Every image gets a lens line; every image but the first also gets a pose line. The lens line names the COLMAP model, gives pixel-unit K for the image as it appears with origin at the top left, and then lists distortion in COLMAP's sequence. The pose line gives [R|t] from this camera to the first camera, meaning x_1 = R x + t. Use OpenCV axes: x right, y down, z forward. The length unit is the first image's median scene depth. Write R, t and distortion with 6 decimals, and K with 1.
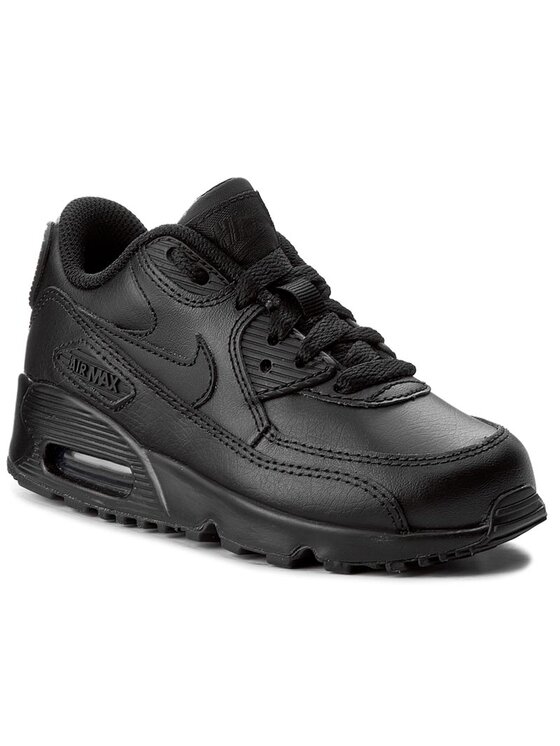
lens RADIAL K [[3525.0, 0, 280.1], [0, 3525.0, 373.6], [0, 0, 1]] dist [0.400368, 0.000000]
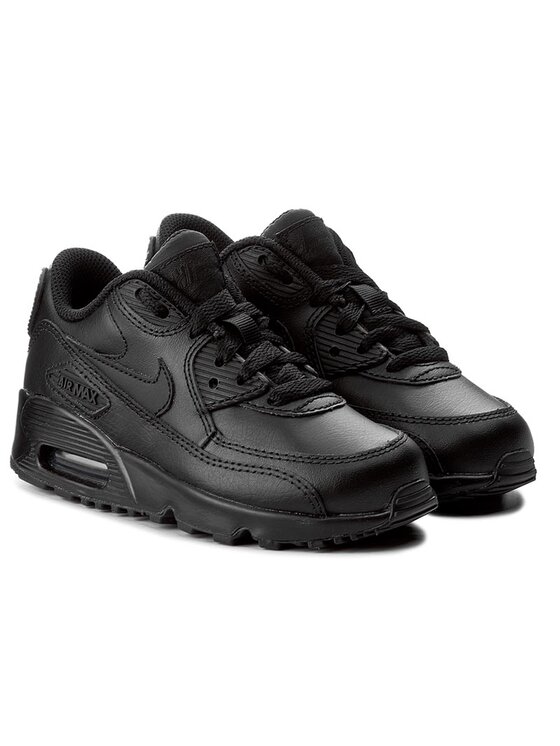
lens RADIAL K [[3525.0, 0, 279.9], [0, 3525.0, 372.5], [0, 0, 1]] dist [0.400368, 0.000000]
pose [[0.998396, 0.002494, -0.056570, 0.090024], [-0.002706, 0.999990, -0.003672, -0.001477], [0.056561, 0.003819, 0.998392, -0.246389]]
